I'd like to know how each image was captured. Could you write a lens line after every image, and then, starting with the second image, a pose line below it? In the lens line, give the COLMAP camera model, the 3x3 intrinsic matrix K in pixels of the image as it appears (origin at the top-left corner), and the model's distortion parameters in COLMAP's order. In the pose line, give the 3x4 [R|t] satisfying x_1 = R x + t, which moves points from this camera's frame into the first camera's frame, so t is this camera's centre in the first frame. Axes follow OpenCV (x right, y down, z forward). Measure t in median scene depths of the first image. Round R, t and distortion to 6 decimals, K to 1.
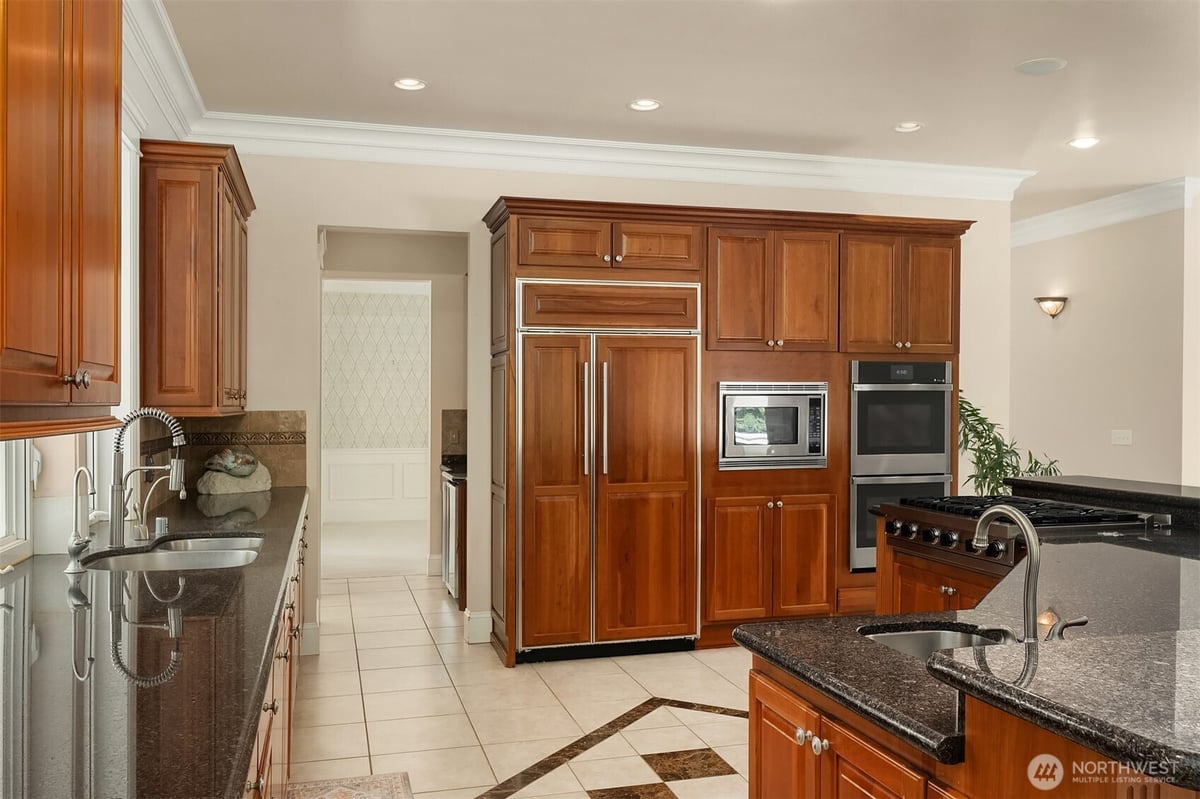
lens RADIAL K [[1011.8, 0, 597.0], [0, 1011.8, 406.2], [0, 0, 1]] dist [-0.003539, 0.005637]
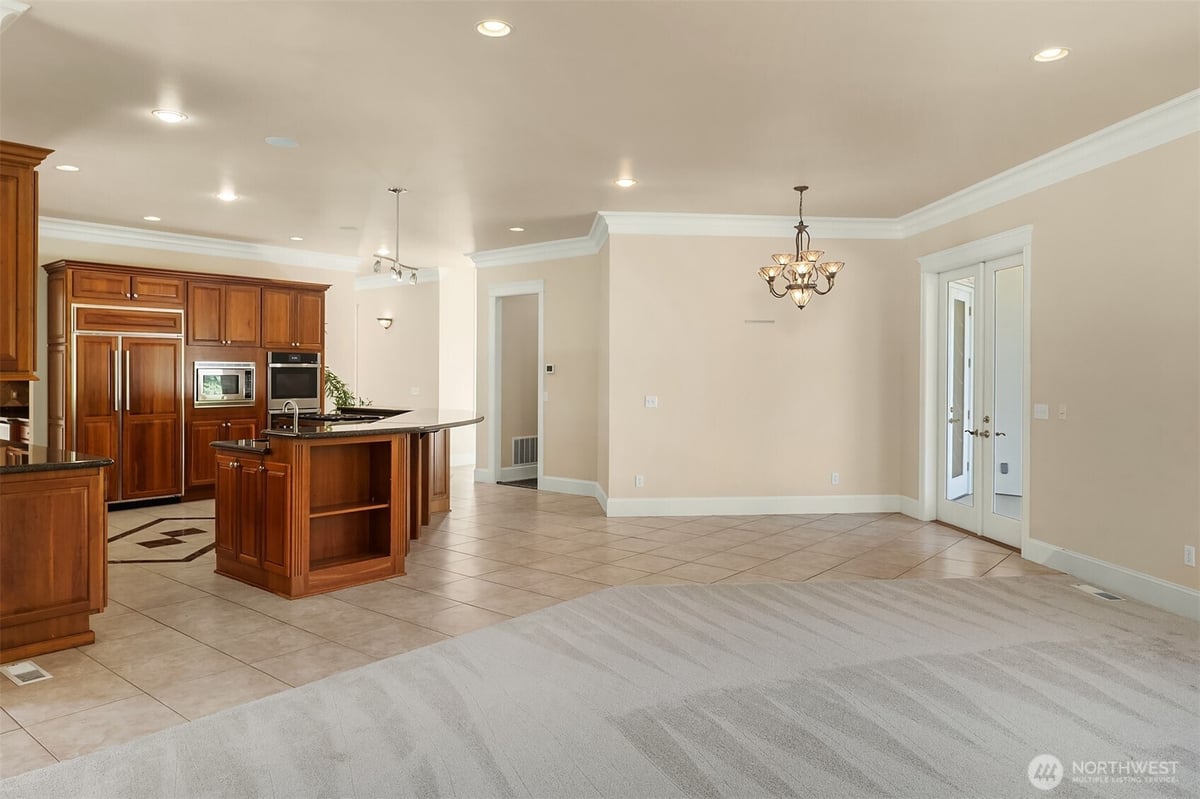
lens RADIAL K [[802.3, 0, 596.6], [0, 802.3, 382.9], [0, 0, 1]] dist [0.006113, -0.004323]
pose [[0.824221, -0.003064, 0.566259, -0.114051], [-0.000769, 0.999978, 0.006531, 0.005517], [-0.566267, -0.005818, 0.824201, -0.691136]]
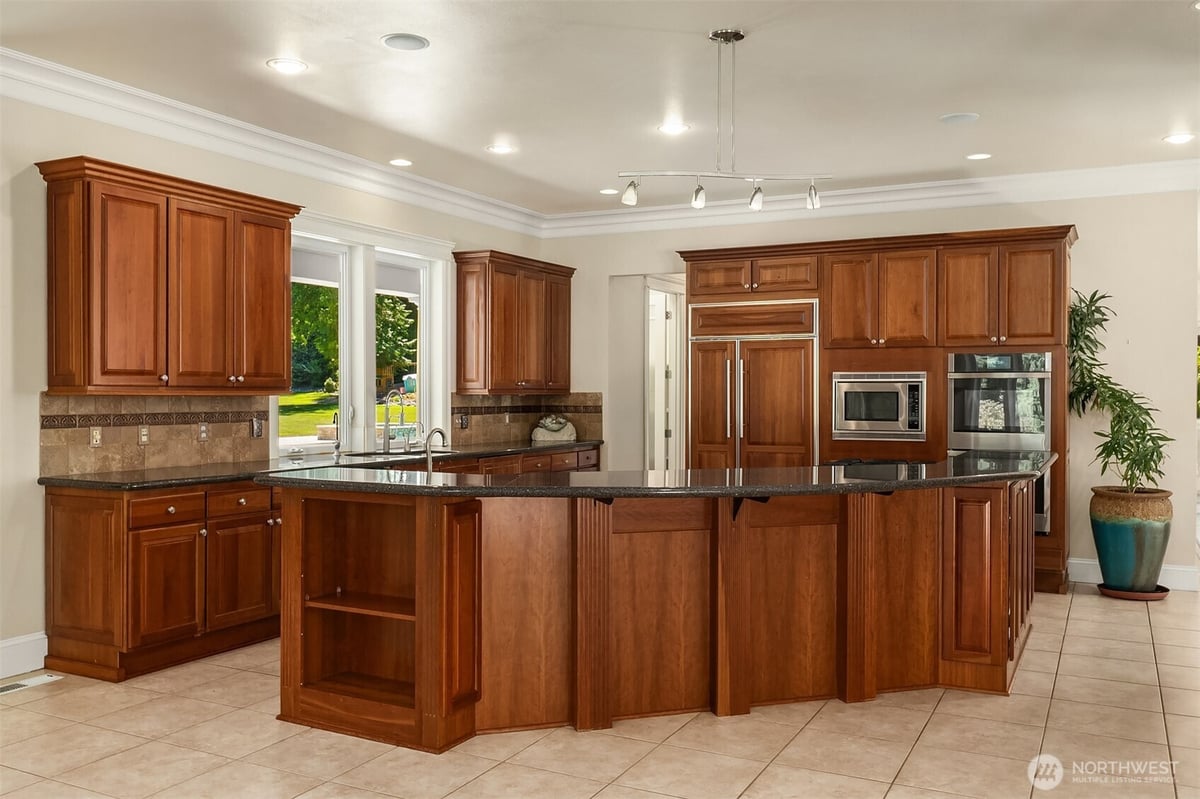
lens RADIAL K [[1011.8, 0, 598.3], [0, 1011.8, 395.9], [0, 0, 1]] dist [-0.003539, 0.005637]
pose [[0.735362, 0.007718, -0.677630, 0.787173], [-0.006543, 0.999969, 0.004289, 0.003026], [0.677643, 0.001280, 0.735390, -0.176546]]
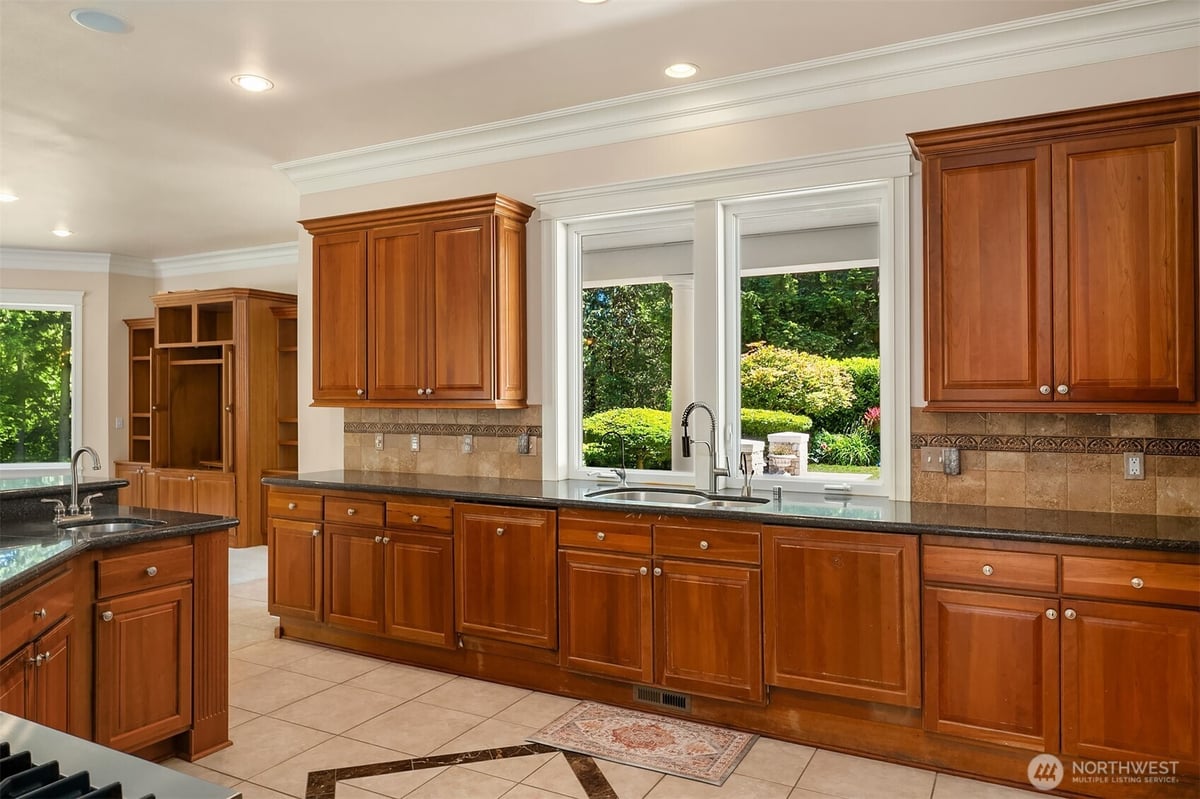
lens RADIAL K [[802.3, 0, 604.1], [0, 802.3, 370.5], [0, 0, 1]] dist [0.006113, -0.004323]
pose [[-0.688597, -0.028098, -0.724599, 0.301997], [-0.002676, 0.999341, -0.036208, 0.000041], [0.725139, -0.022993, -0.688218, 0.995858]]
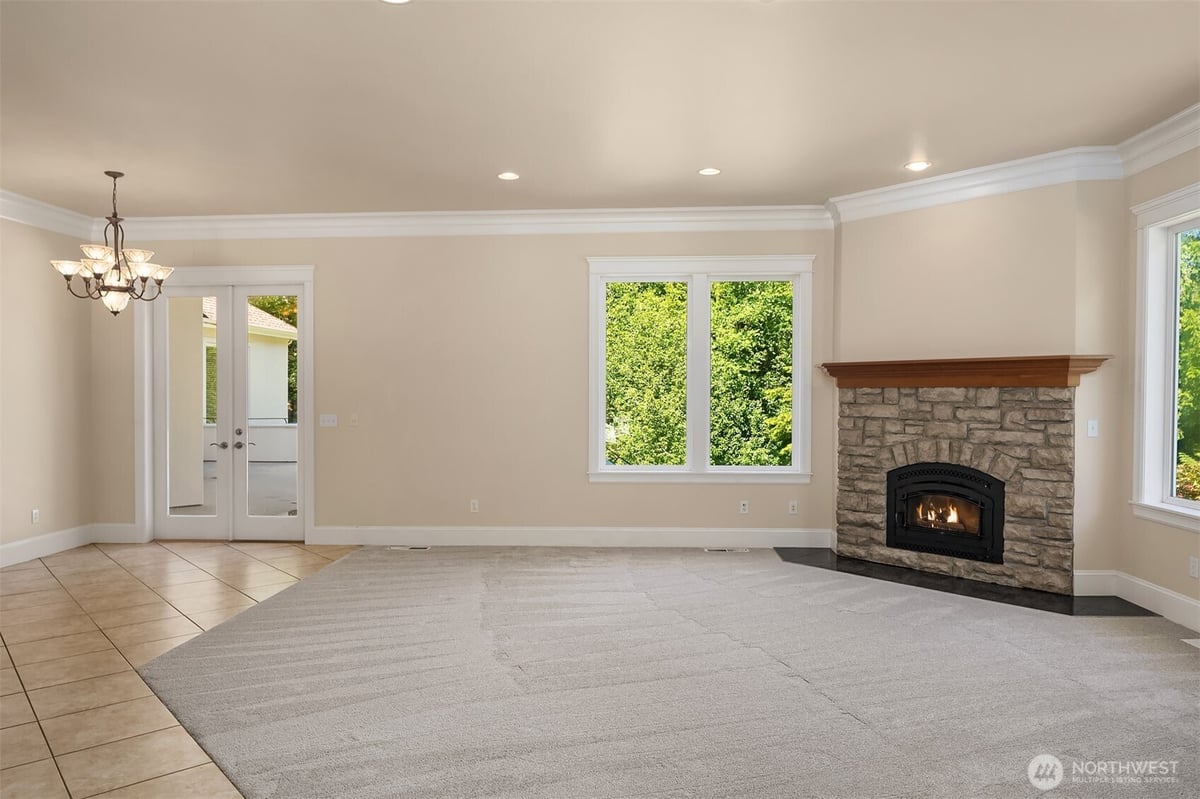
lens RADIAL K [[802.3, 0, 592.5], [0, 802.3, 408.0], [0, 0, 1]] dist [0.006113, -0.004323]
pose [[-0.428822, -0.017590, 0.903218, -0.379907], [0.005446, 0.999742, 0.022056, 0.003066], [-0.903373, 0.014377, -0.428616, 0.012964]]
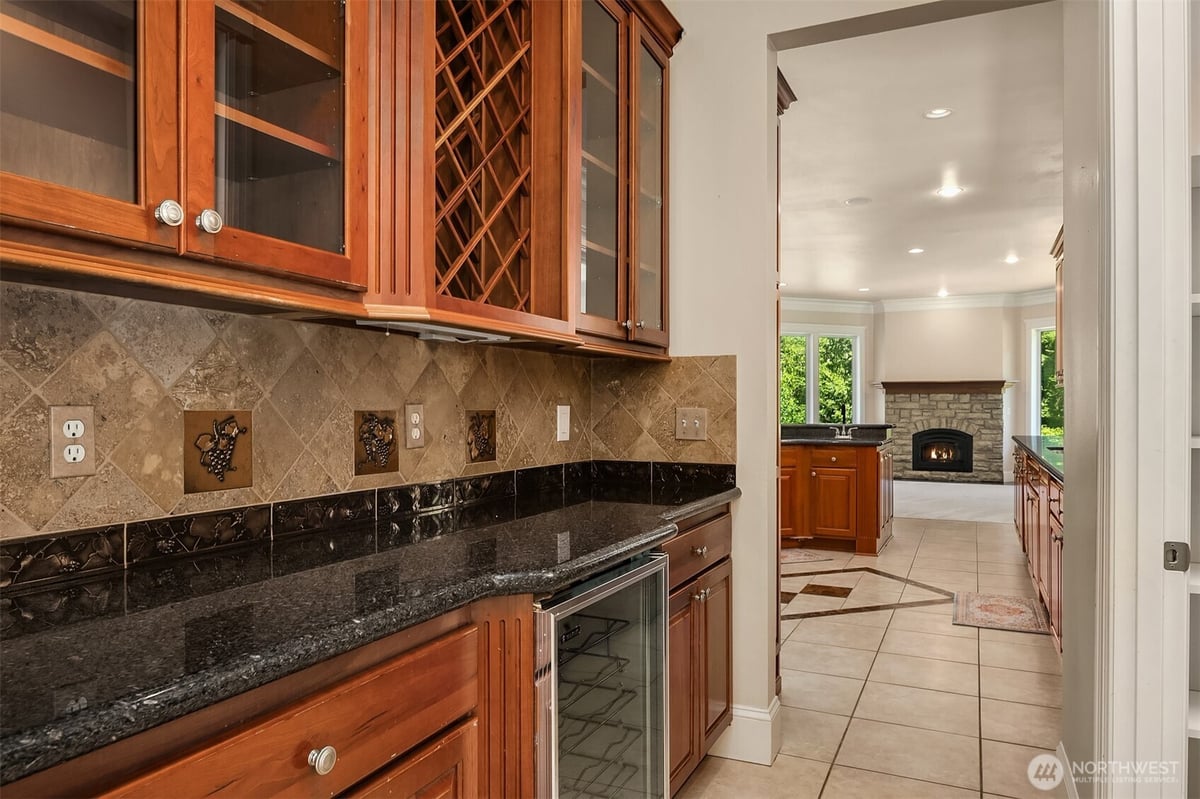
lens RADIAL K [[802.3, 0, 596.5], [0, 802.3, 406.5], [0, 0, 1]] dist [0.006113, -0.004323]
pose [[-0.757015, -0.000186, 0.653398, -0.374361], [0.000379, 1.000000, 0.000724, 0.035465], [-0.653398, 0.000796, -0.757014, 1.521518]]
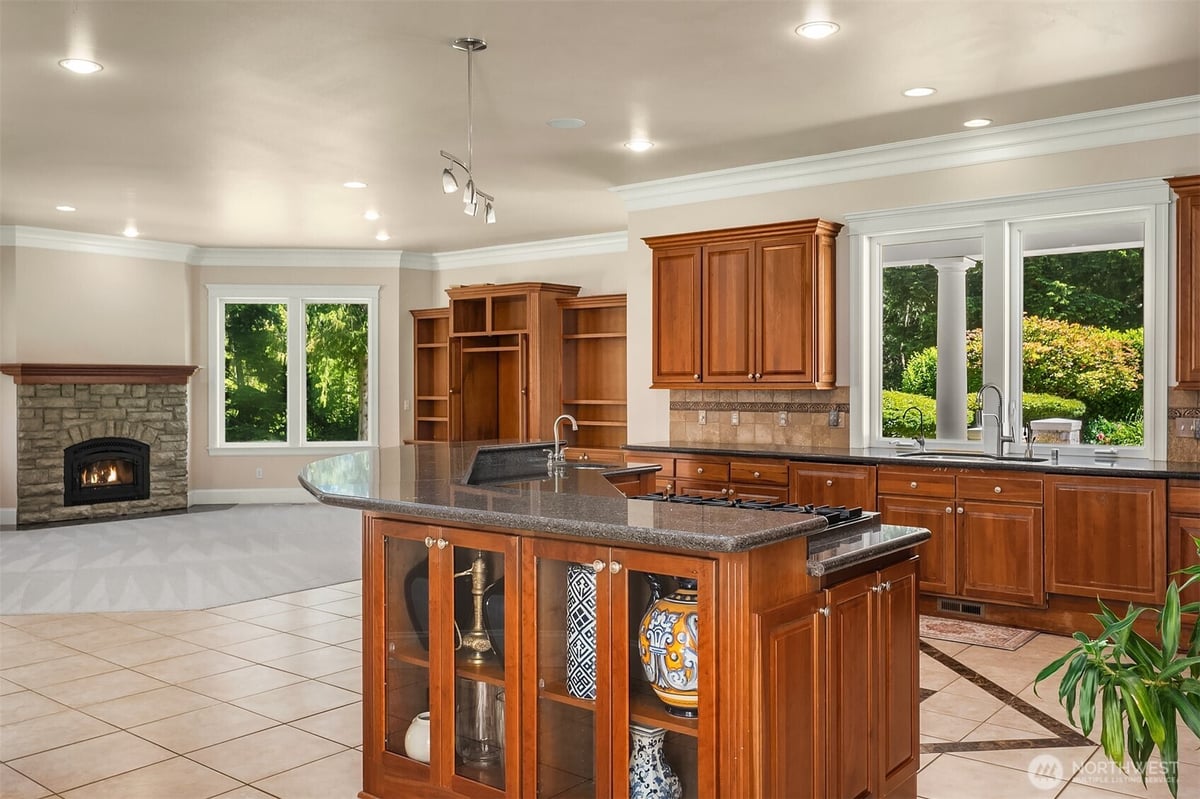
lens RADIAL K [[1011.8, 0, 619.7], [0, 1011.8, 389.7], [0, 0, 1]] dist [-0.003539, 0.005637]
pose [[-0.806515, 0.006070, -0.591182, 0.719641], [0.002009, 0.999970, 0.007527, -0.000319], [0.591210, 0.004883, -0.806503, 1.228990]]
